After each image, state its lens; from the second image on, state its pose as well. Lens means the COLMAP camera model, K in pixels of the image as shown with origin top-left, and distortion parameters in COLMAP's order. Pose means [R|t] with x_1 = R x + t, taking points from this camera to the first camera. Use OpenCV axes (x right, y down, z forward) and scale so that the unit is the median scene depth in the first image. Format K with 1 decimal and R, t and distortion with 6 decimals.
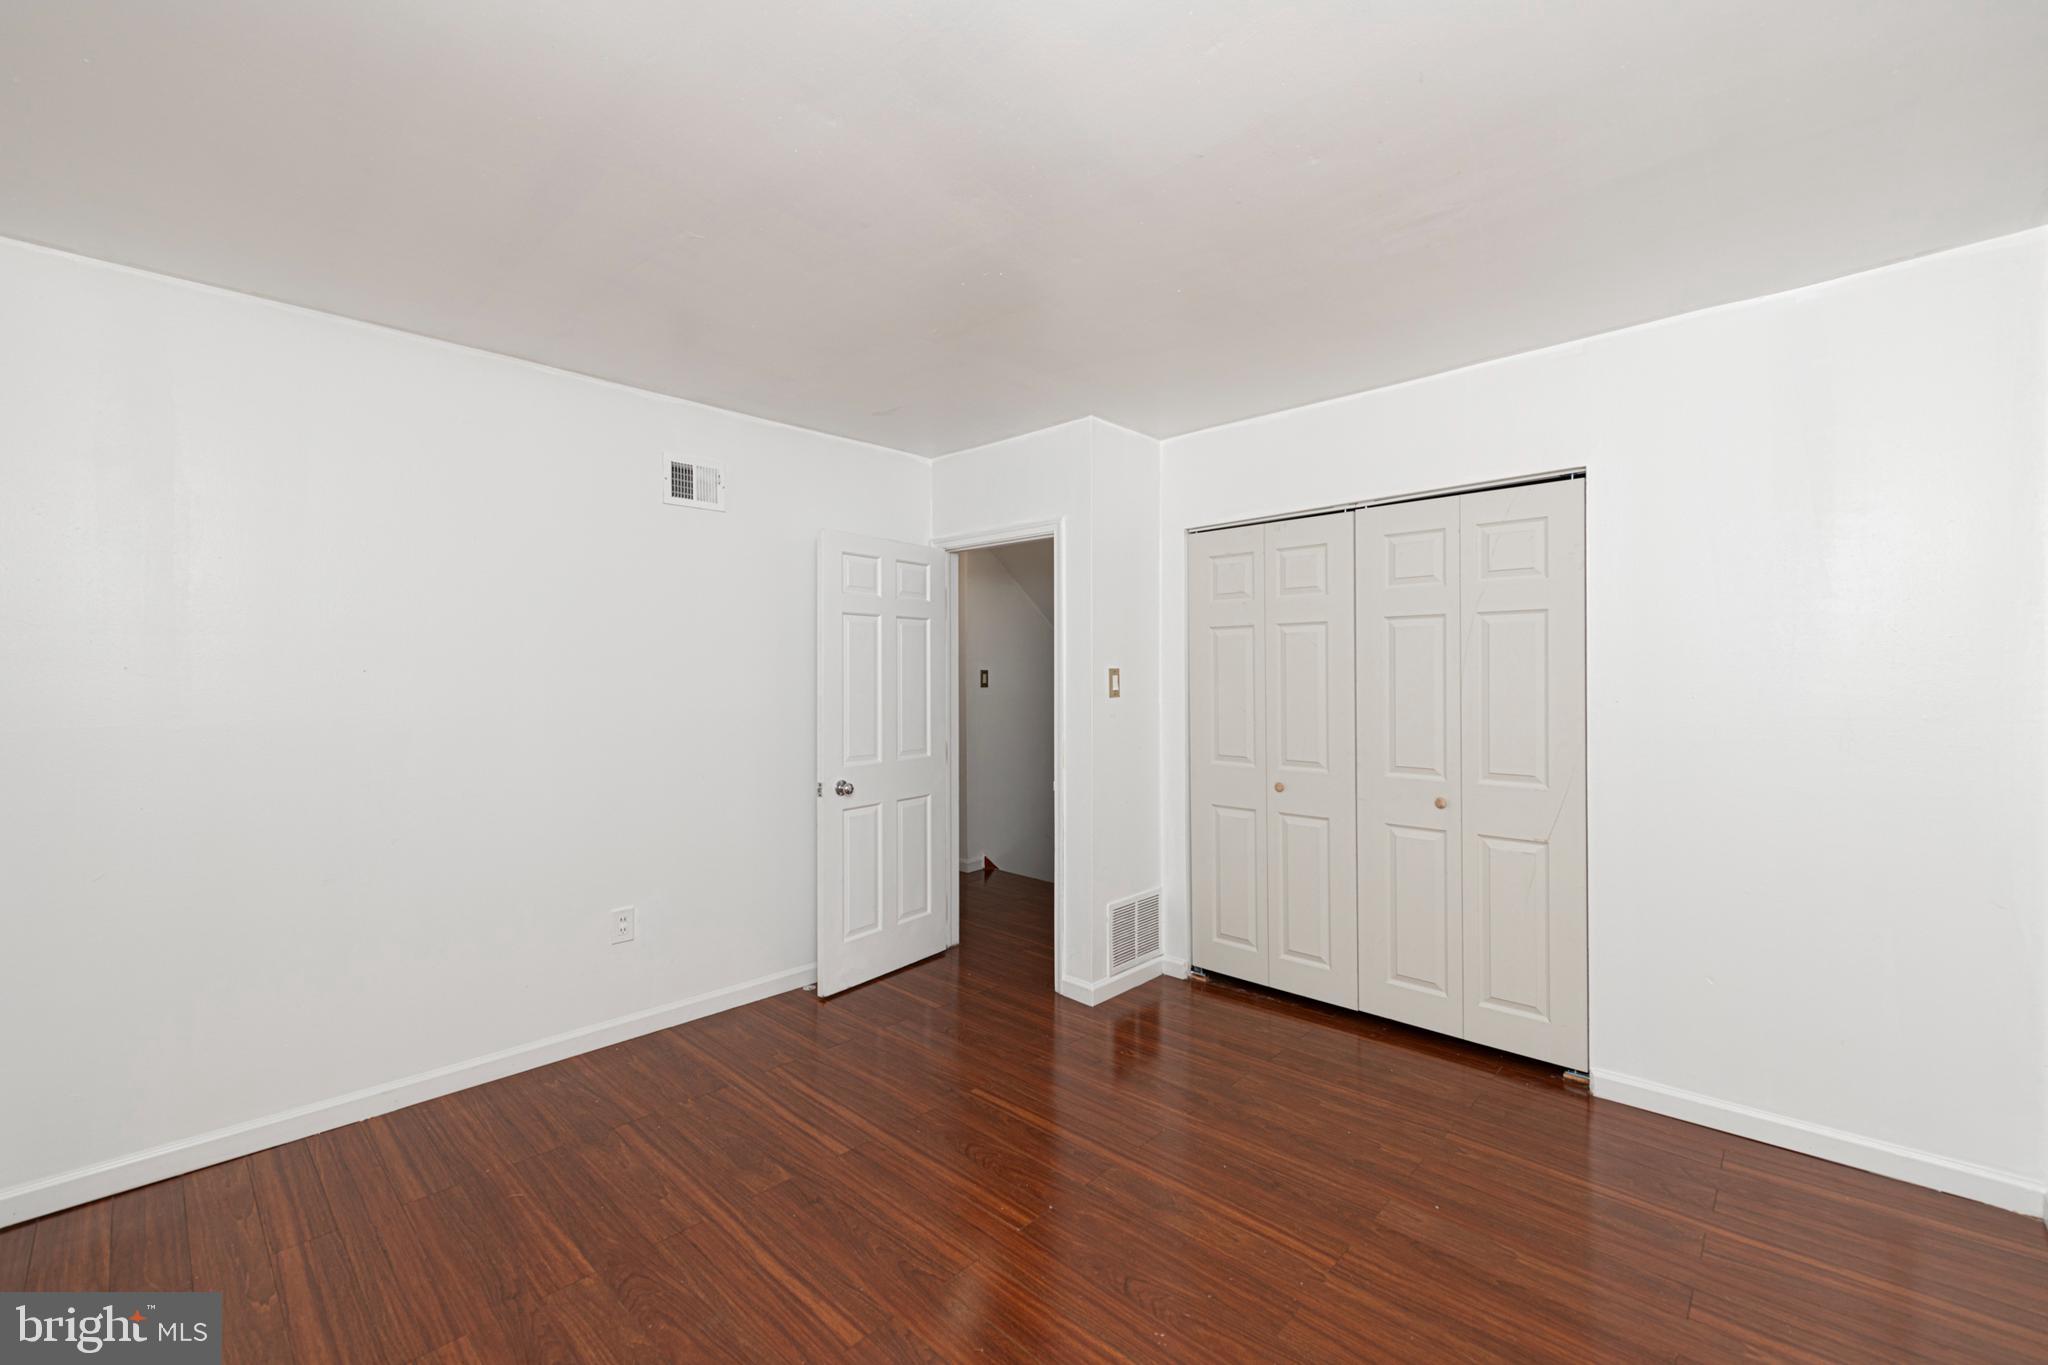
lens RADIAL K [[832.0, 0, 1029.6], [0, 832.0, 681.5], [0, 0, 1]] dist [0.000244, -0.000741]
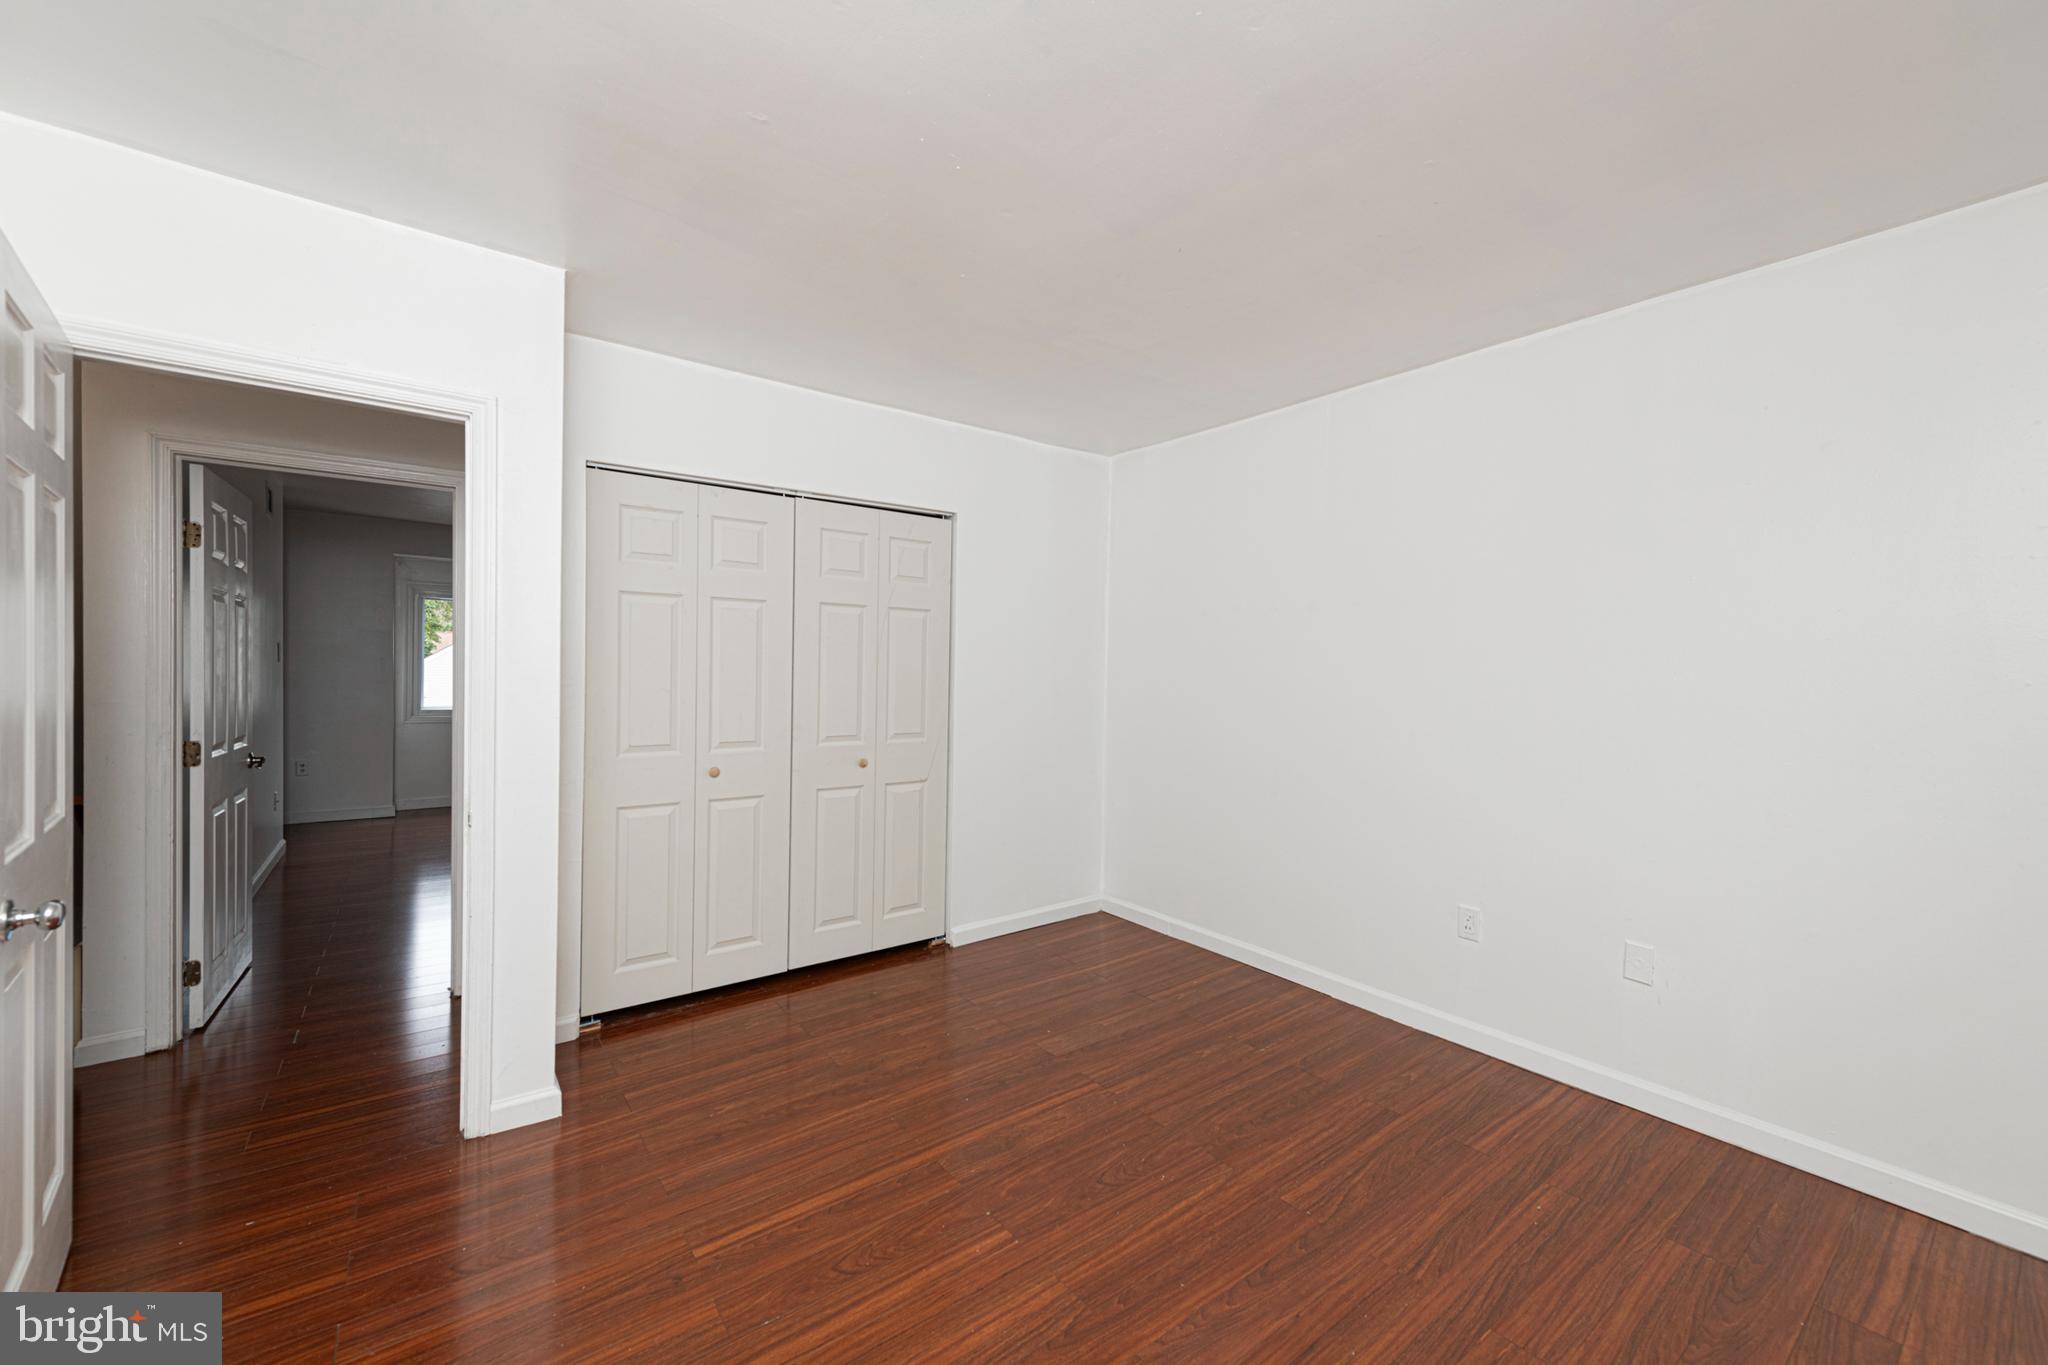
lens RADIAL K [[804.4, 0, 1032.4], [0, 804.4, 685.7], [0, 0, 1]] dist [0.009149, -0.001539]
pose [[0.166552, -0.019384, 0.985842, -0.660341], [-0.007609, 0.999752, 0.020943, 0.009652], [-0.986003, -0.010989, 0.166363, 0.618010]]
